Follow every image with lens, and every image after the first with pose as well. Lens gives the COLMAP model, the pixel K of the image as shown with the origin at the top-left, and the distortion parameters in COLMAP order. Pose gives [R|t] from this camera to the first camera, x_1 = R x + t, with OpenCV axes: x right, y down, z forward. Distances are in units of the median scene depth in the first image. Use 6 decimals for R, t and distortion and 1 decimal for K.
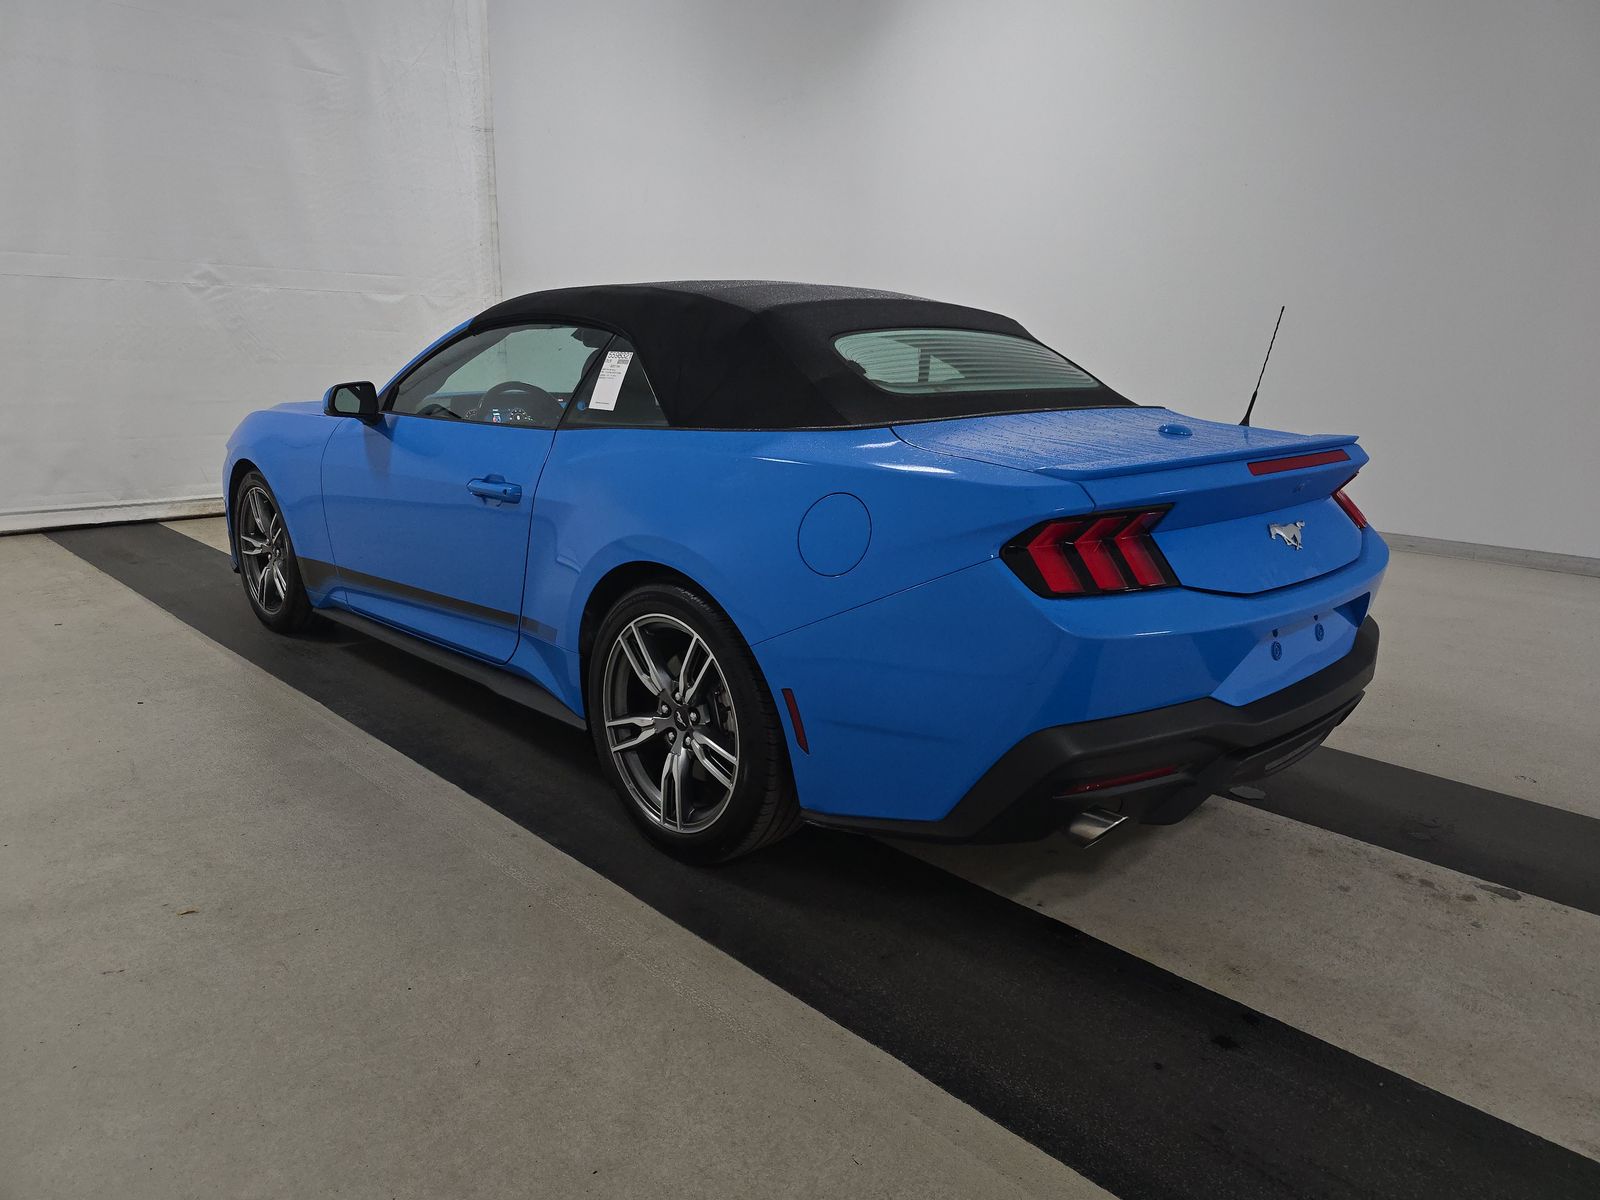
lens RADIAL K [[1096.0, 0, 803.7], [0, 1096.0, 608.1], [0, 0, 1]] dist [0.012927, 0.001729]
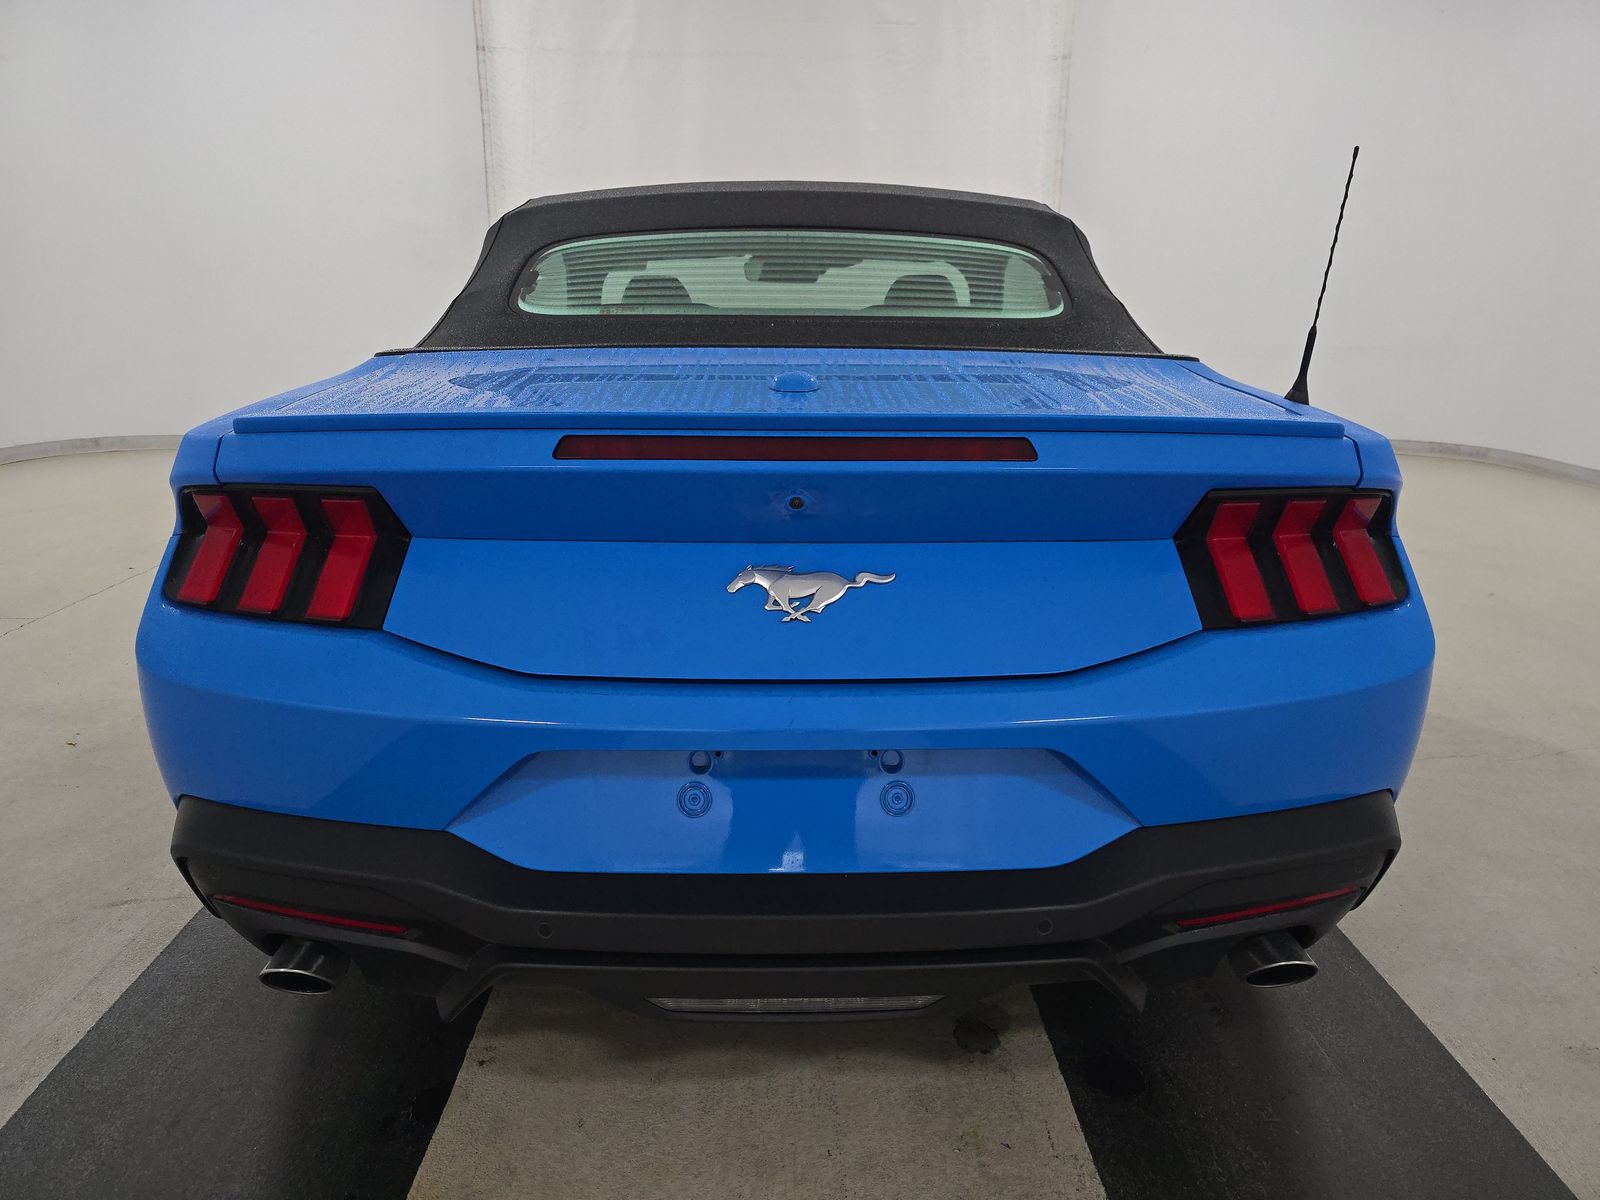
lens RADIAL K [[1096.0, 0, 800.2], [0, 1096.0, 595.7], [0, 0, 1]] dist [0.012927, 0.001729]
pose [[0.725867, 0.170575, -0.666349, 0.592034], [-0.156448, 0.984314, 0.081548, -0.080159], [0.669806, 0.045056, 0.741168, 0.471708]]
